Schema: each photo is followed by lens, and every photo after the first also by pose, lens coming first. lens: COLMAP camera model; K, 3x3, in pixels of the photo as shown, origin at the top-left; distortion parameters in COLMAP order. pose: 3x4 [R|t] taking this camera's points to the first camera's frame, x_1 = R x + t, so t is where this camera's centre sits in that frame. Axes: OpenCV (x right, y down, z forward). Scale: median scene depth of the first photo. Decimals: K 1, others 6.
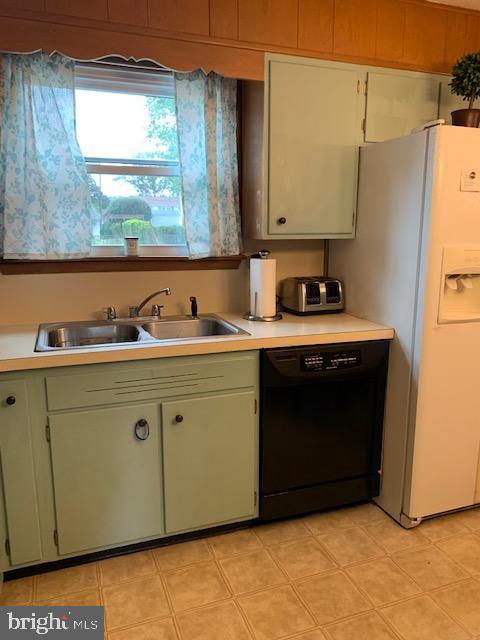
lens RADIAL K [[490.5, 0, 240.0], [0, 490.5, 320.0], [0, 0, 1]] dist [0.009034, -0.001654]
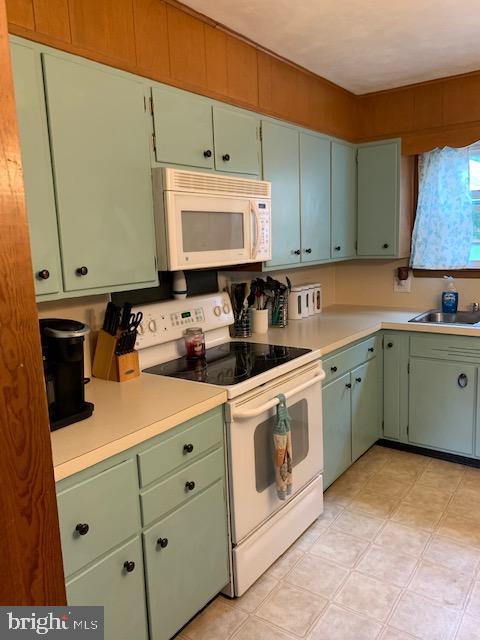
lens RADIAL K [[486.4, 0, 266.8], [0, 486.4, 319.0], [0, 0, 1]] dist [0.037713, 0.000096]
pose [[0.583431, 0.116000, -0.803836, 0.597591], [-0.114706, 0.991595, 0.059841, 0.006204], [0.804022, 0.057292, 0.591833, -0.391155]]
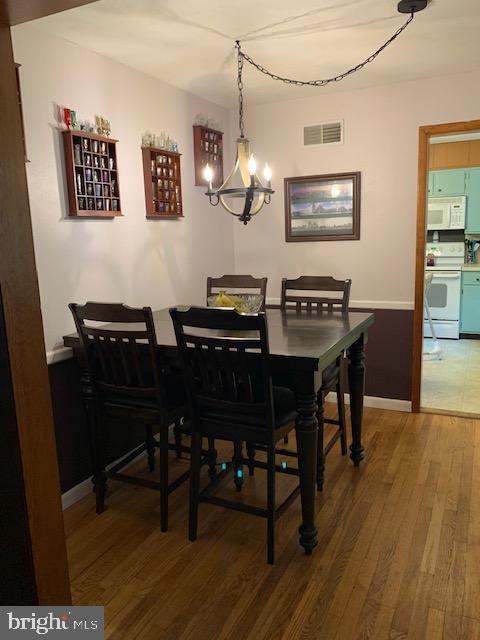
lens RADIAL K [[490.5, 0, 240.0], [0, 490.5, 320.0], [0, 0, 1]] dist [0.009034, -0.001654]
pose [[-0.728222, 0.157208, -0.667067, 2.574874], [-0.081729, 0.946469, 0.312276, -0.352545], [0.680451, 0.281925, -0.676391, 1.523974]]
